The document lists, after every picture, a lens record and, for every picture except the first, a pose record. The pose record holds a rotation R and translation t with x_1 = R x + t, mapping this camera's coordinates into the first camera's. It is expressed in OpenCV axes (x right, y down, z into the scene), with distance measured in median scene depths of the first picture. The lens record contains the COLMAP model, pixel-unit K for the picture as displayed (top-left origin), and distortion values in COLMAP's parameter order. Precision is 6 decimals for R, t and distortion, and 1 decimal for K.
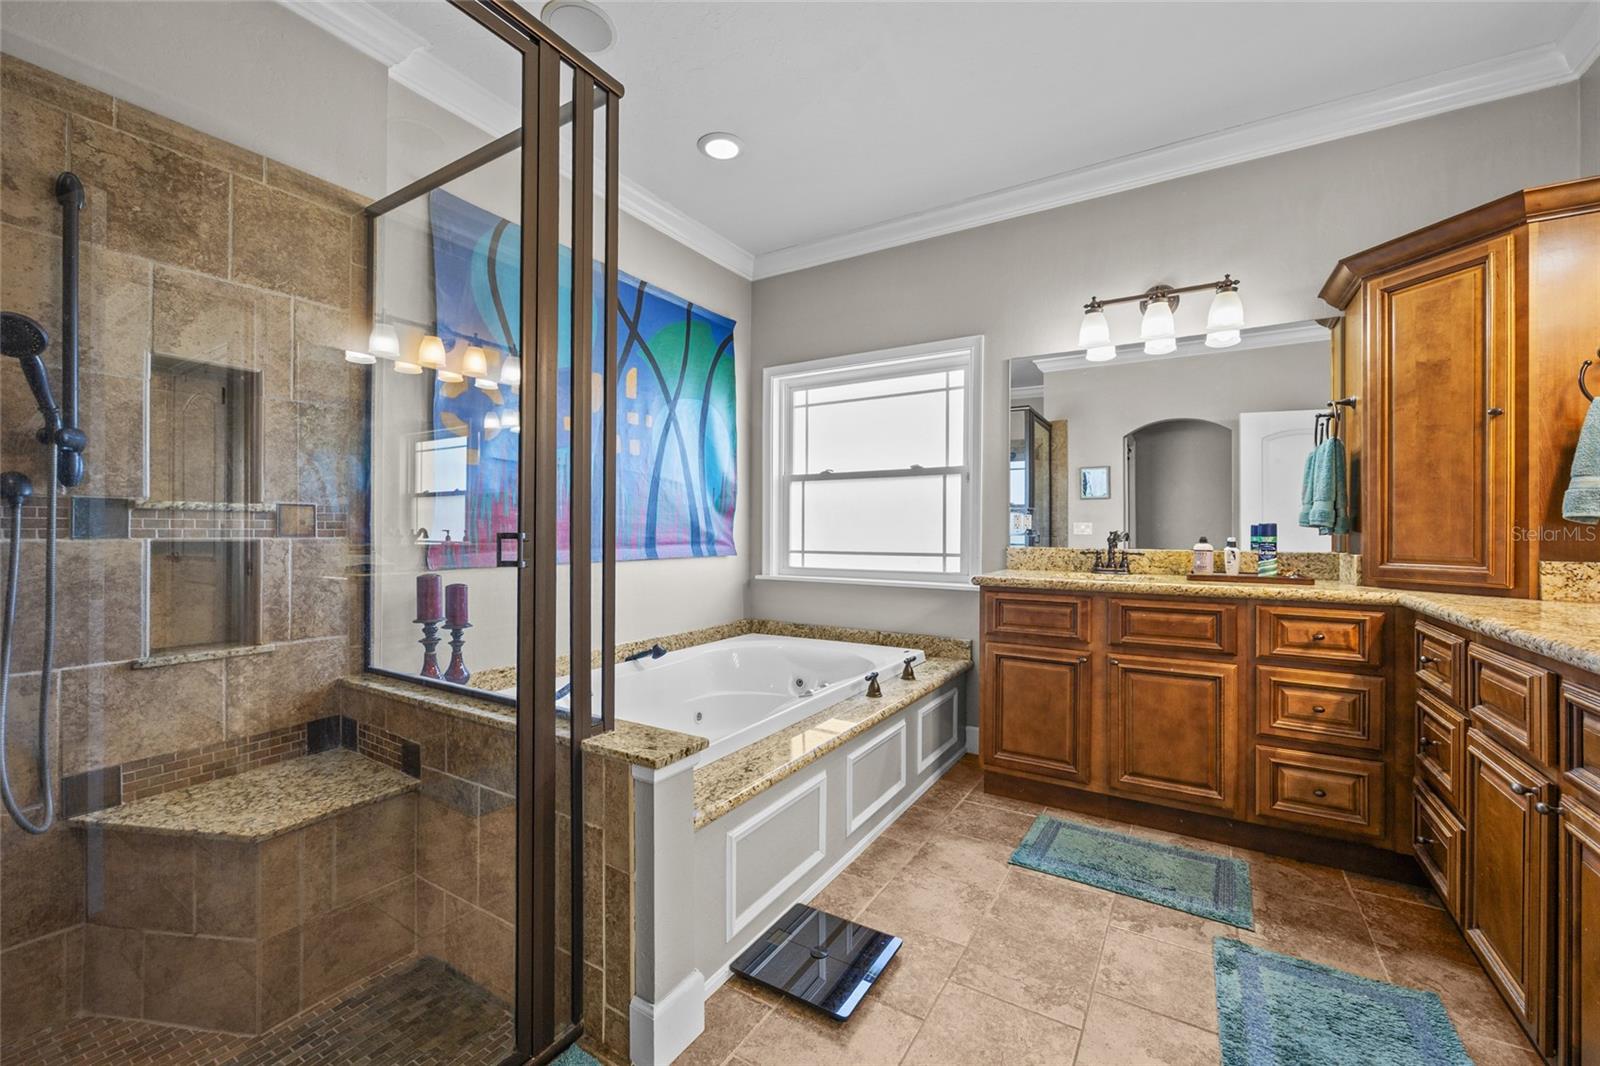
lens RADIAL K [[635.6, 0, 804.6], [0, 635.6, 531.8], [0, 0, 1]] dist [-0.003260, 0.000775]
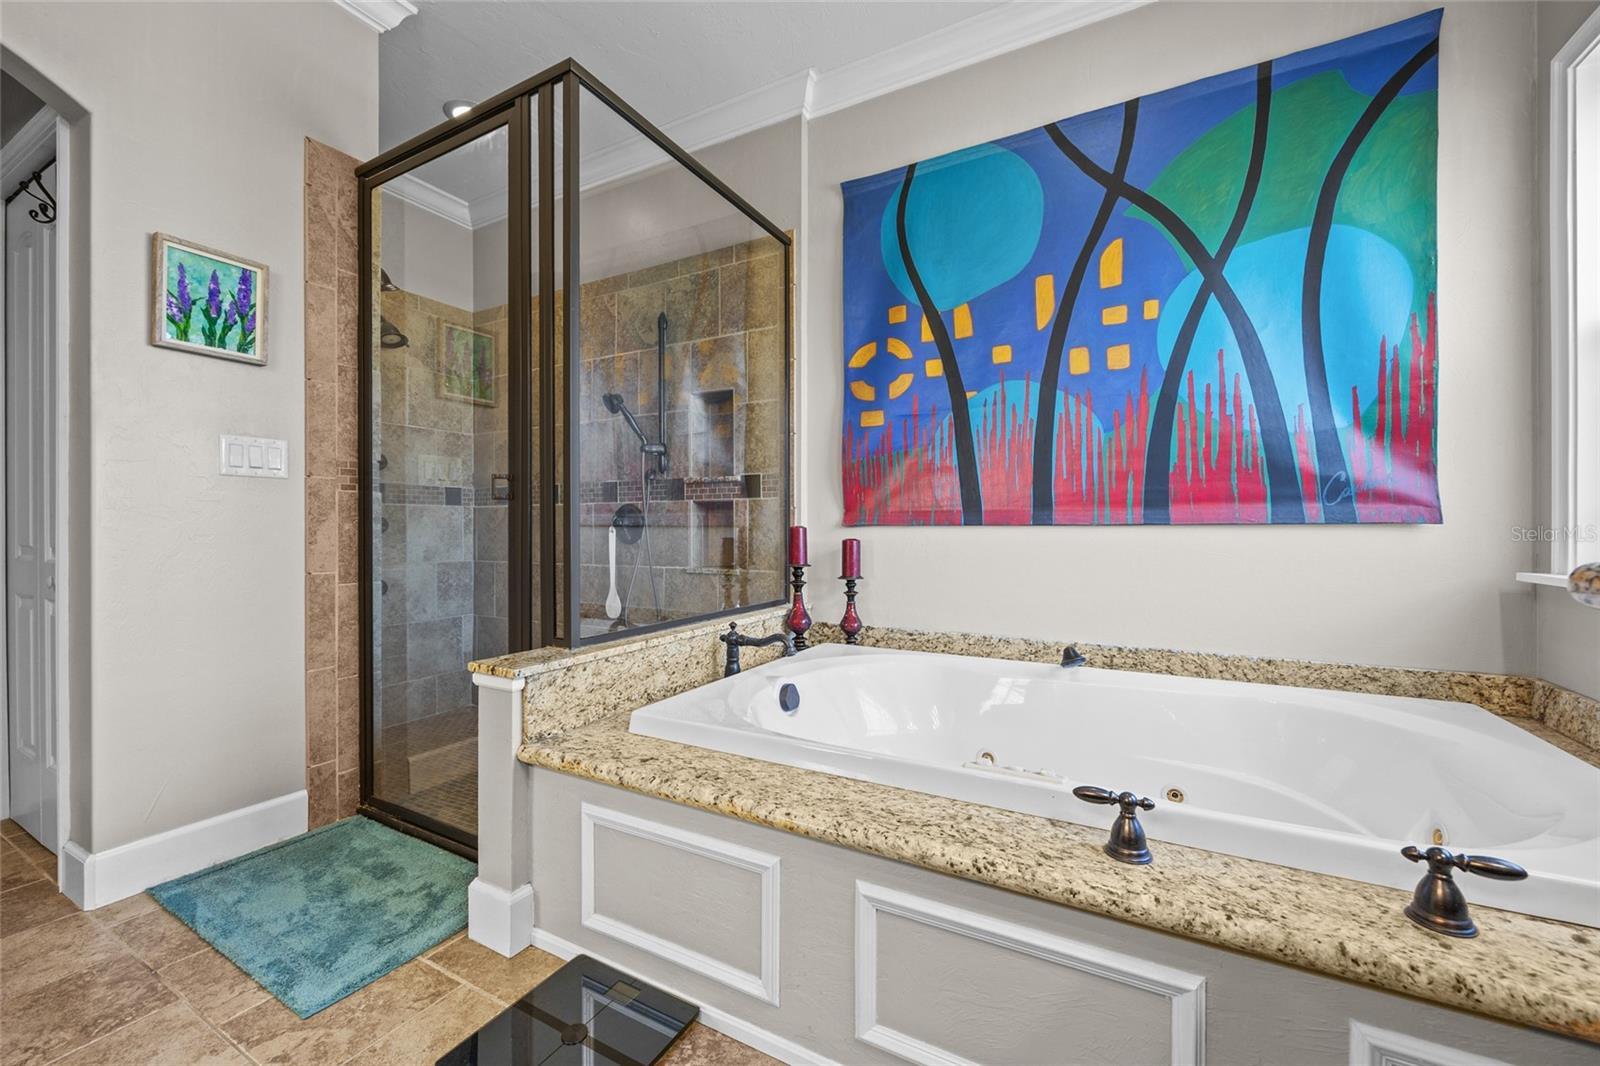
lens RADIAL K [[635.6, 0, 796.6], [0, 635.6, 527.4], [0, 0, 1]] dist [-0.003260, 0.000775]
pose [[0.046038, -0.002270, -0.998937, 0.383573], [0.002126, 0.999995, -0.002175, 0.046837], [0.998937, -0.002024, 0.046042, 0.619427]]
